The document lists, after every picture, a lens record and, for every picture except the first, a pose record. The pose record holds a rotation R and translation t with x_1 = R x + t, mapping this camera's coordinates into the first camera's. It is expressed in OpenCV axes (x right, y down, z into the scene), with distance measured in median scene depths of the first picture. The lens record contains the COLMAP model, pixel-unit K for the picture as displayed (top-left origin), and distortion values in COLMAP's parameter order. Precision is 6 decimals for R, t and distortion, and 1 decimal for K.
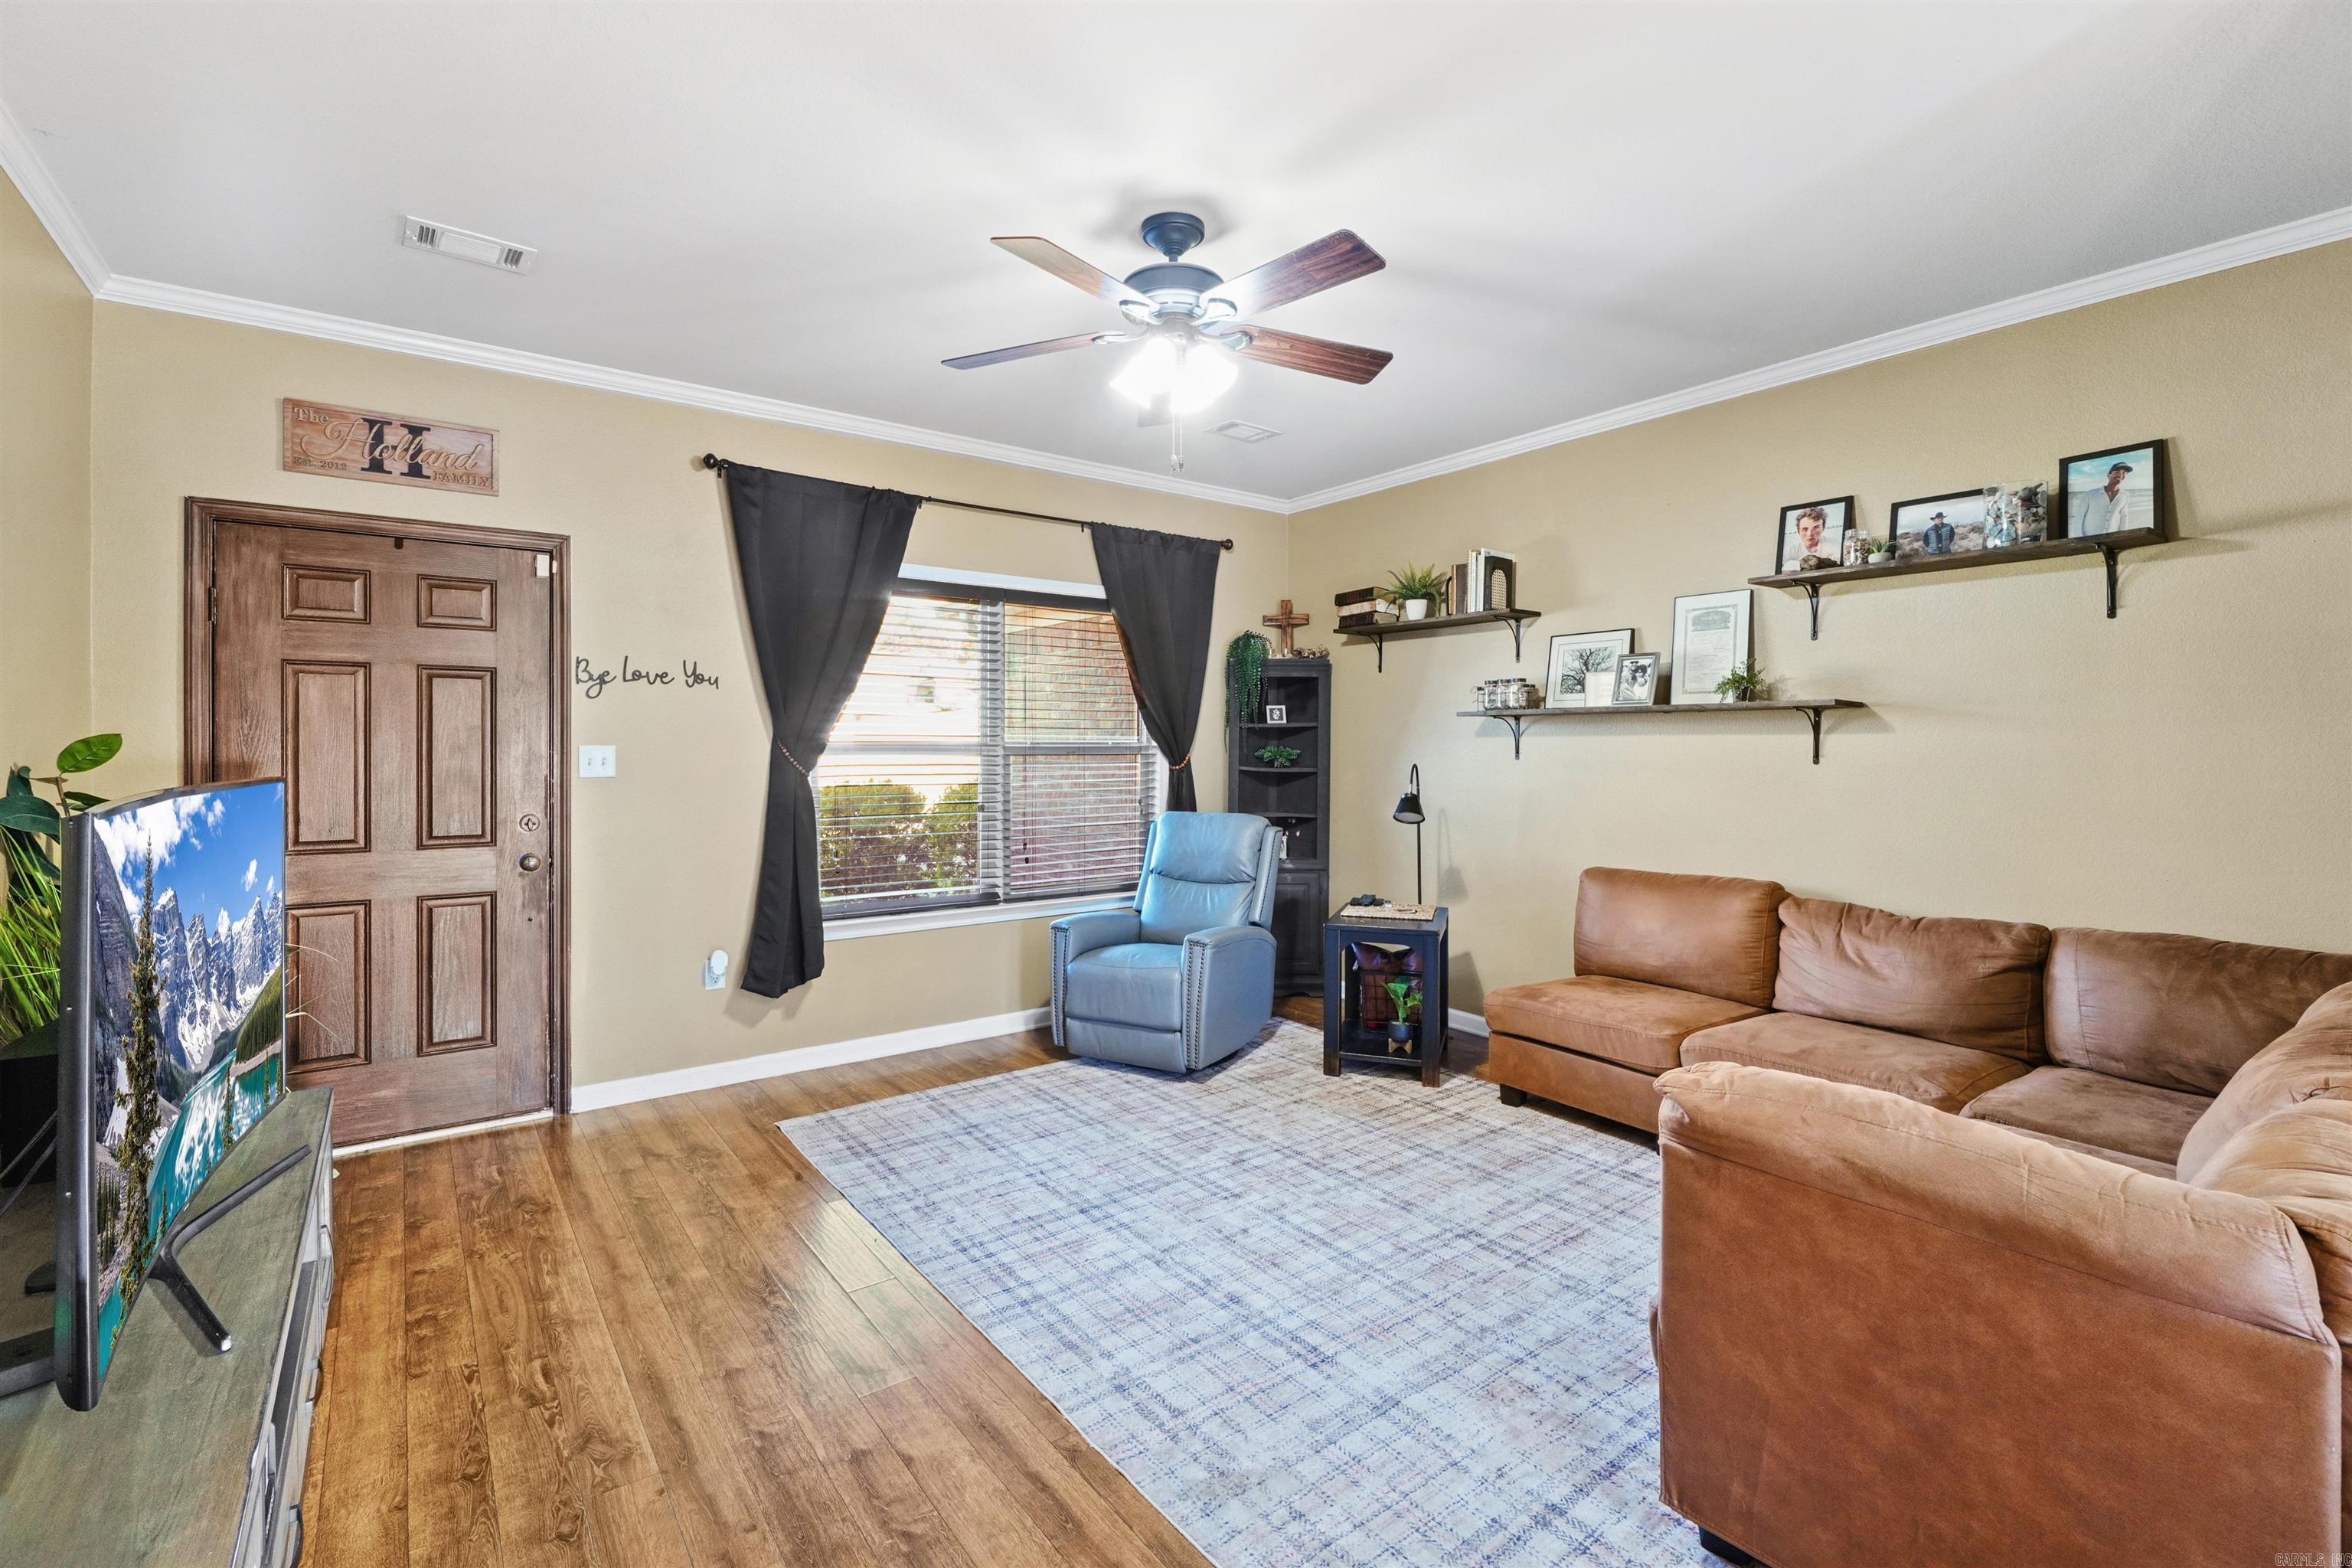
lens RADIAL K [[1042.7, 0, 1171.8], [0, 1042.7, 748.9], [0, 0, 1]] dist [0.000668, 0.000140]
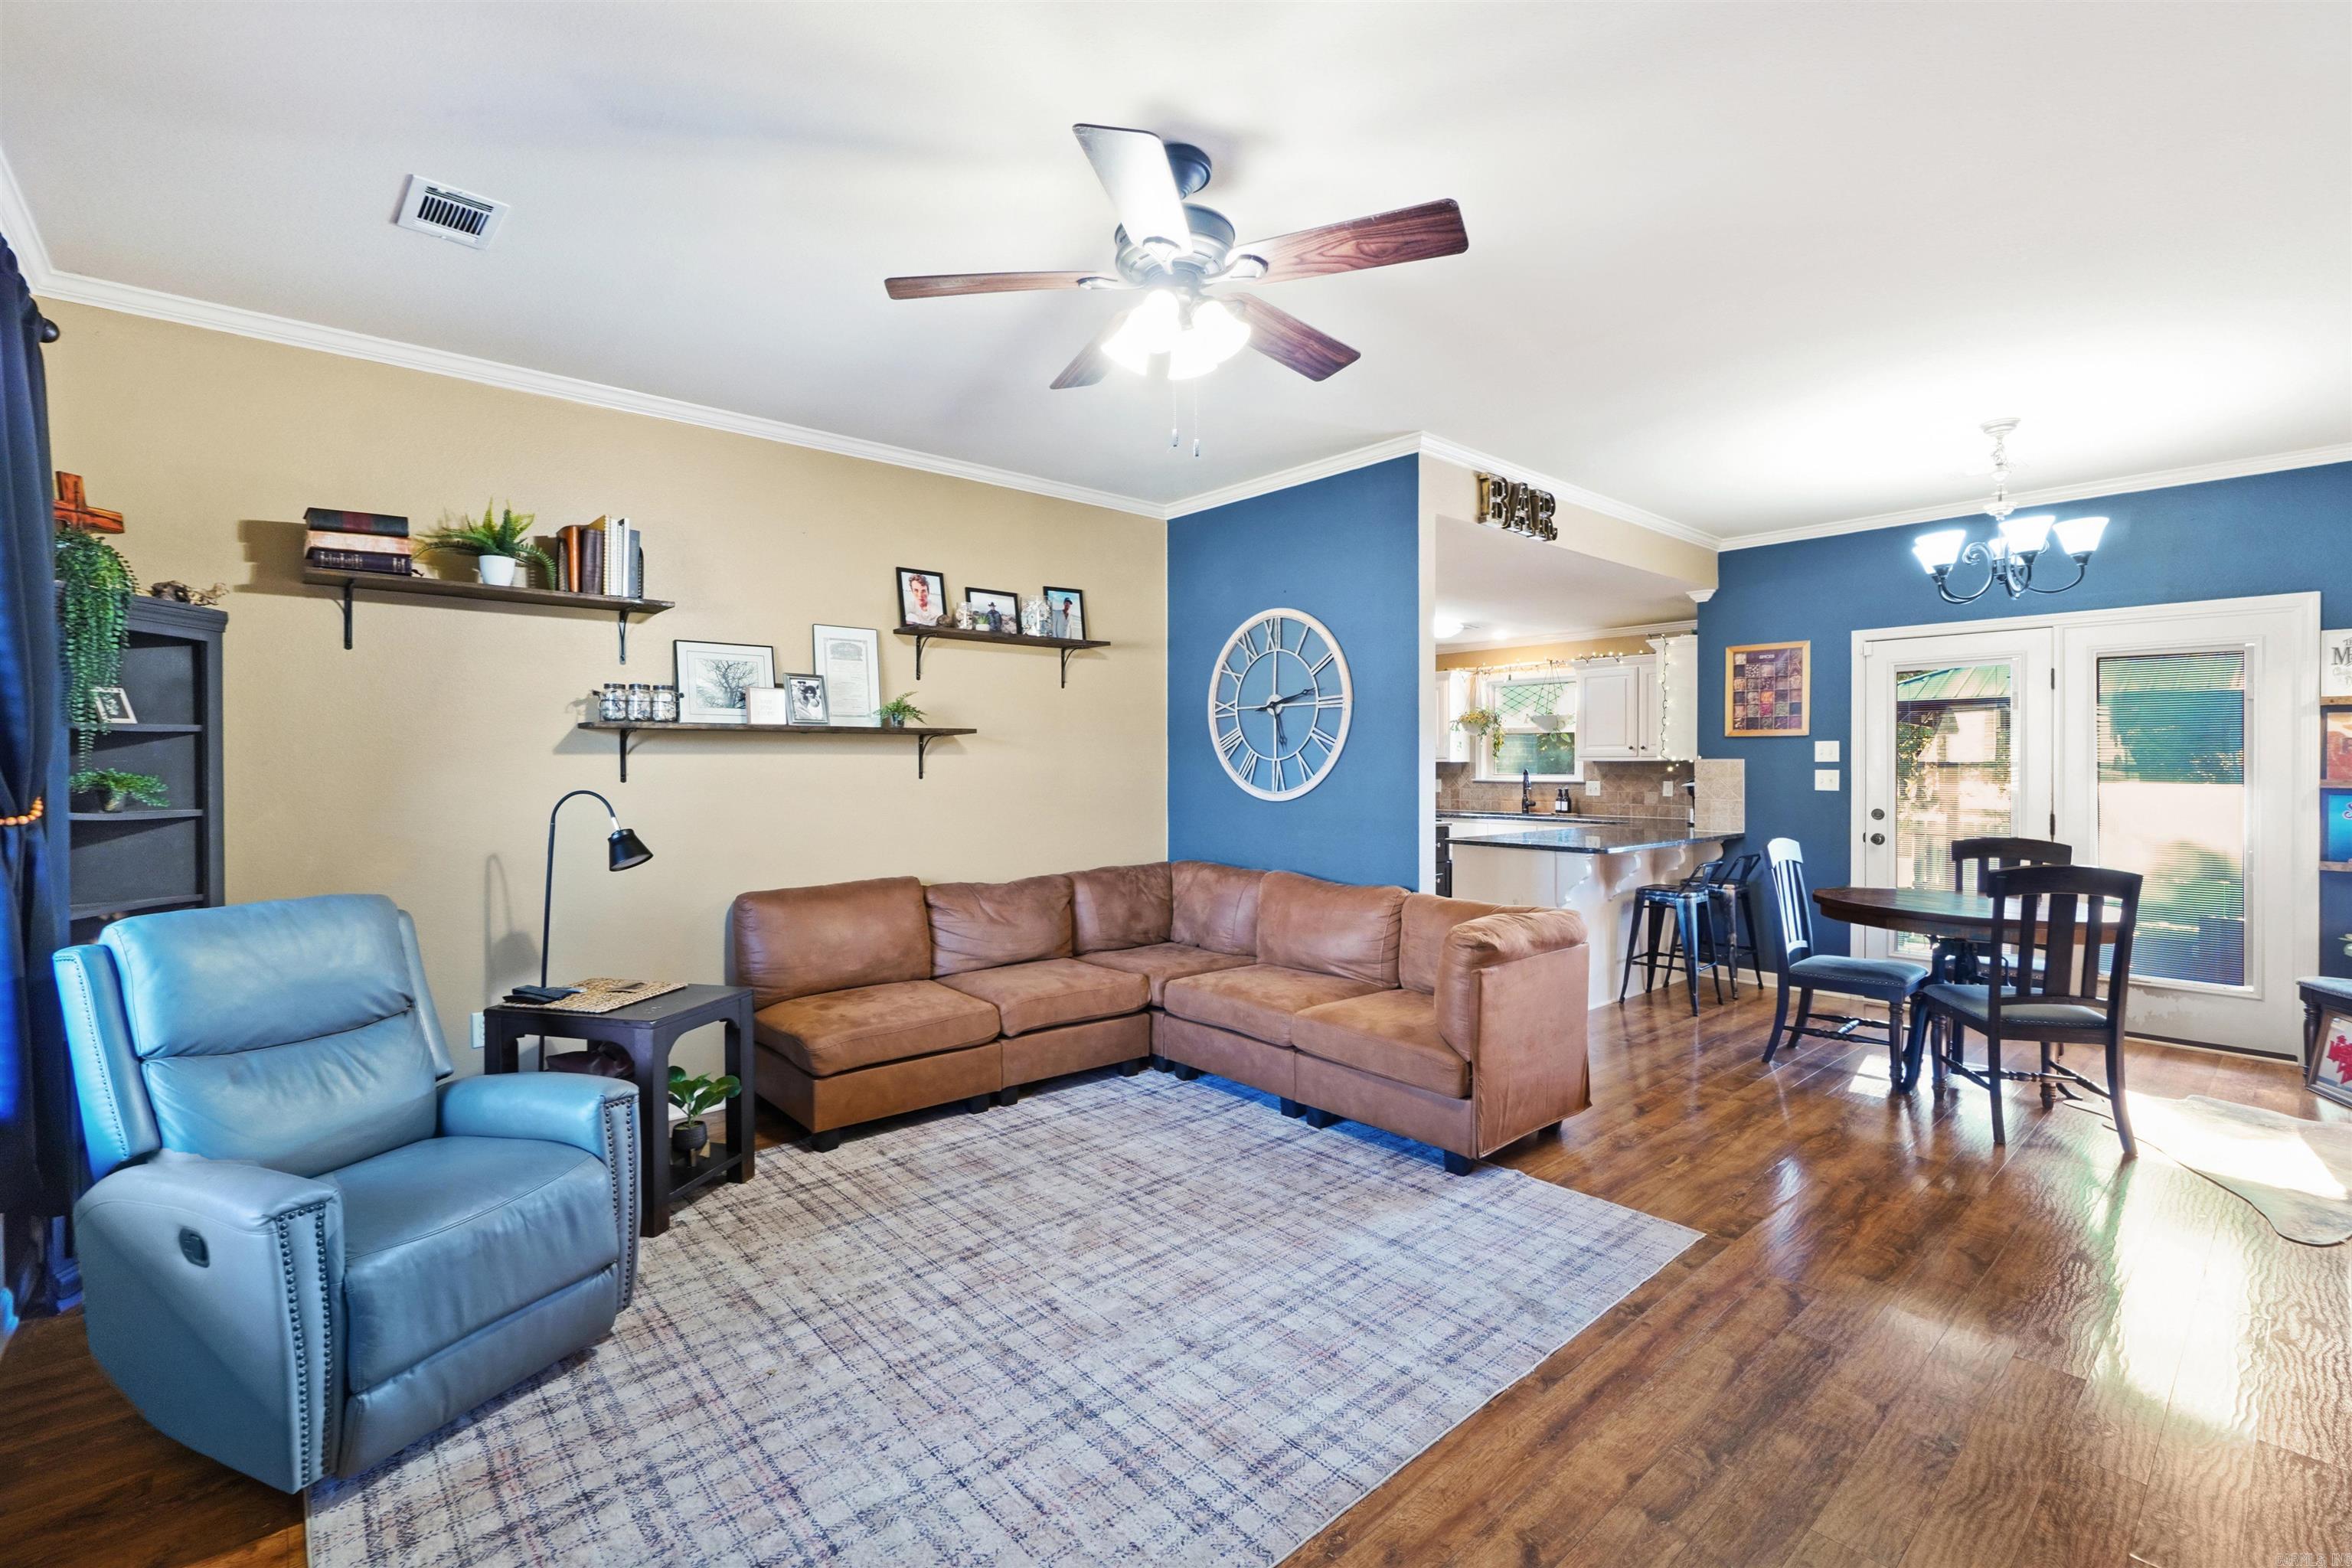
lens RADIAL K [[1018.0, 0, 1158.4], [0, 1018.0, 758.2], [0, 0, 1]] dist [0.000775, 0.000045]
pose [[-0.072635, 0.002041, 0.997357, -0.678877], [0.006078, 0.999980, -0.001604, -0.006386], [-0.997340, 0.005945, -0.072646, 0.862875]]
